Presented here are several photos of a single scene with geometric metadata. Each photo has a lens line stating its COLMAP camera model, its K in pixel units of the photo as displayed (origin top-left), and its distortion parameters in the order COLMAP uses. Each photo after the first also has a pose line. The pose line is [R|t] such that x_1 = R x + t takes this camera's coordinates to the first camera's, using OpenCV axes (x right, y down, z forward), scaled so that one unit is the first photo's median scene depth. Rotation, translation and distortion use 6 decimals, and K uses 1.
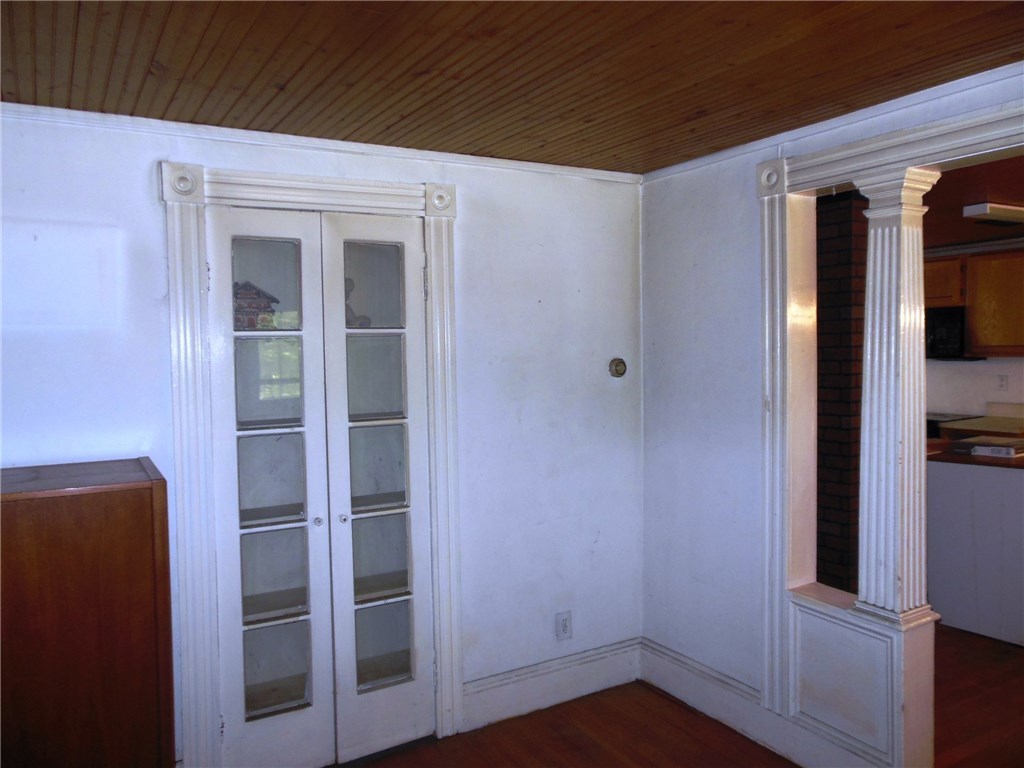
lens RADIAL K [[783.1, 0, 504.9], [0, 783.1, 380.3], [0, 0, 1]] dist [-0.029923, 0.055572]
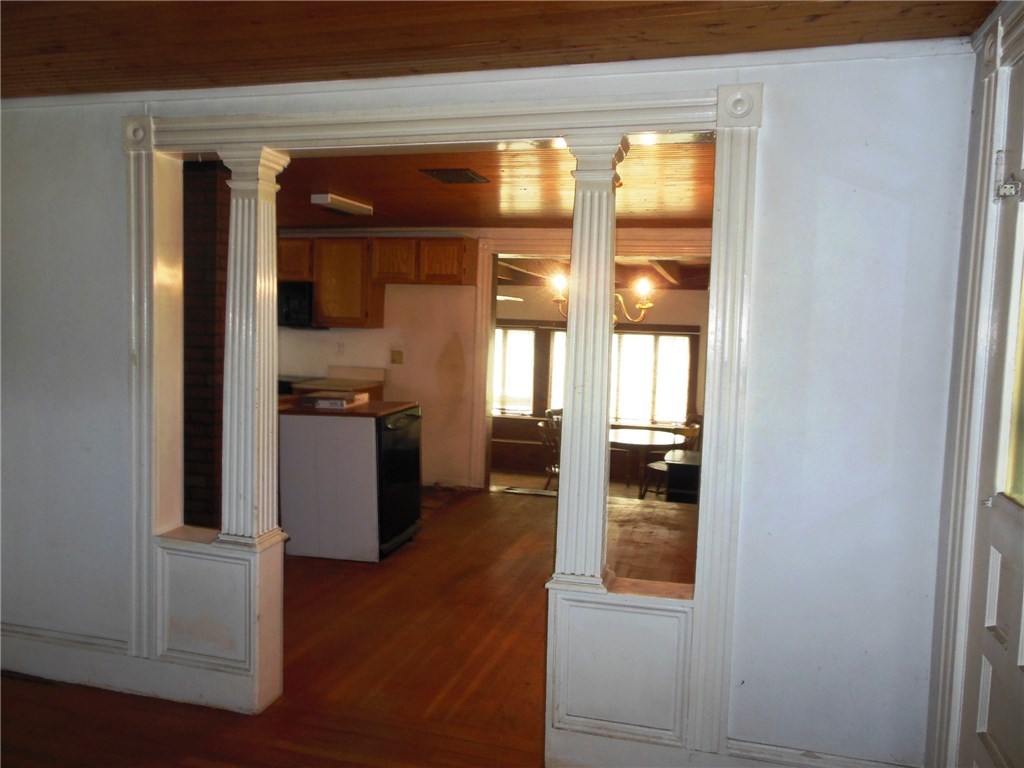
lens RADIAL K [[783.1, 0, 511.5], [0, 783.1, 375.0], [0, 0, 1]] dist [-0.029923, 0.055572]
pose [[0.710952, -0.010979, 0.703155, -0.027819], [-0.011073, 0.999579, 0.026802, 0.020765], [-0.703154, -0.026841, 0.710531, -0.064124]]
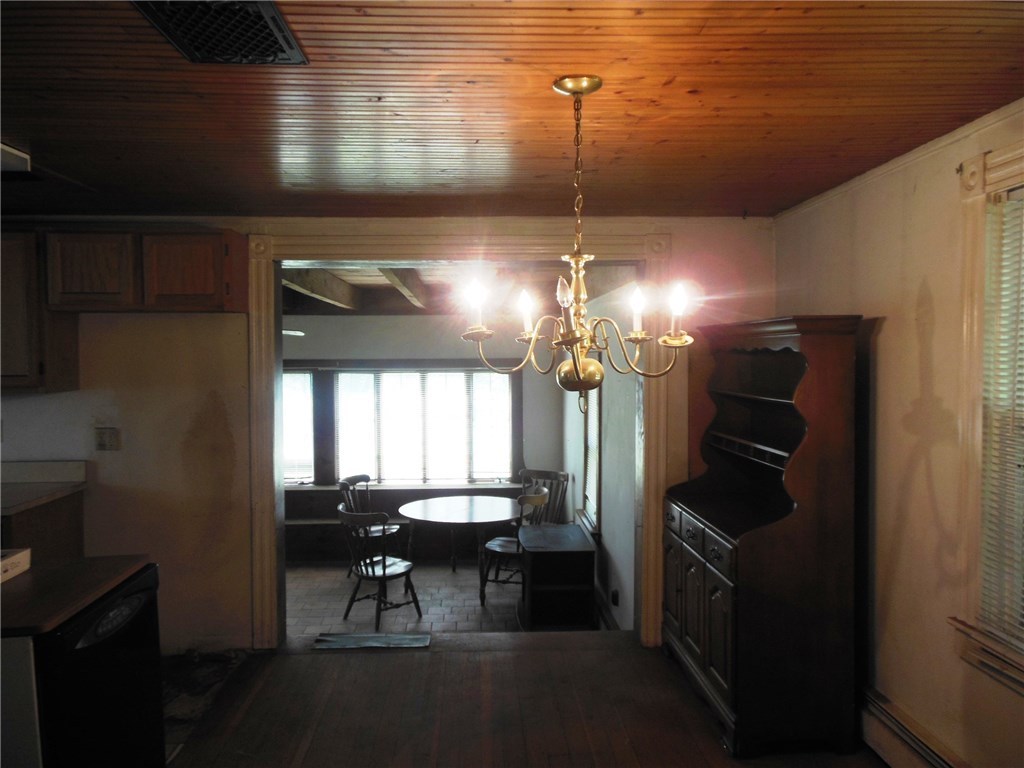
lens RADIAL K [[783.1, 0, 514.2], [0, 783.1, 387.6], [0, 0, 1]] dist [-0.029923, 0.055572]
pose [[0.457849, -0.022690, 0.888740, 0.738370], [0.034555, 0.999373, 0.007712, -0.069198], [-0.888358, 0.027179, 0.458346, 0.894646]]
